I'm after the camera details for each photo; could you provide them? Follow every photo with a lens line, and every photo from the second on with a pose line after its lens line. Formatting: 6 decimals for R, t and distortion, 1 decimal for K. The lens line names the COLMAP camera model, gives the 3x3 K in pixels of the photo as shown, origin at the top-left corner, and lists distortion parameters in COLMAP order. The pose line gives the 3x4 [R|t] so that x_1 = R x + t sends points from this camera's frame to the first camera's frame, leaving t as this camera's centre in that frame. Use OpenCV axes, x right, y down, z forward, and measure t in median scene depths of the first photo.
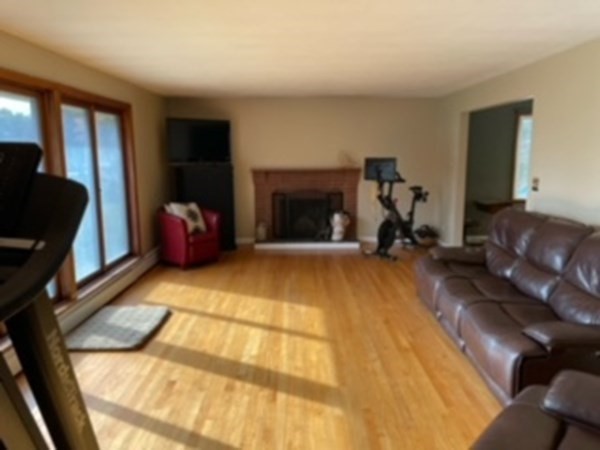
lens RADIAL K [[458.8, 0, 300.0], [0, 458.8, 225.0], [0, 0, 1]] dist [0.109101, -0.107885]
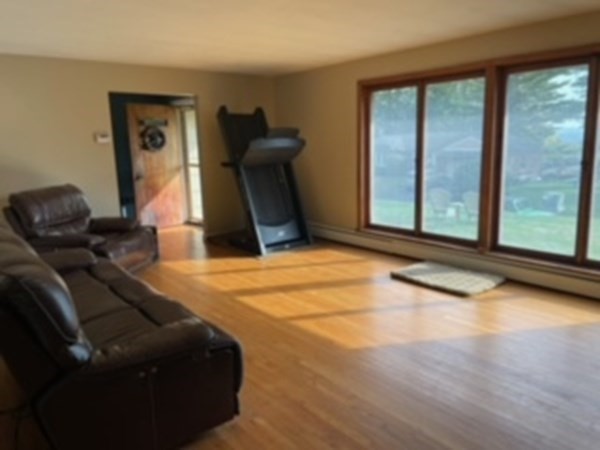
lens RADIAL K [[458.8, 0, 300.0], [0, 458.8, 225.0], [0, 0, 1]] dist [0.109101, -0.107885]
pose [[-0.777153, 0.117608, -0.618224, 0.588985], [-0.085282, 0.953638, 0.288621, -0.206487], [0.623506, 0.277027, -0.731093, 1.659333]]
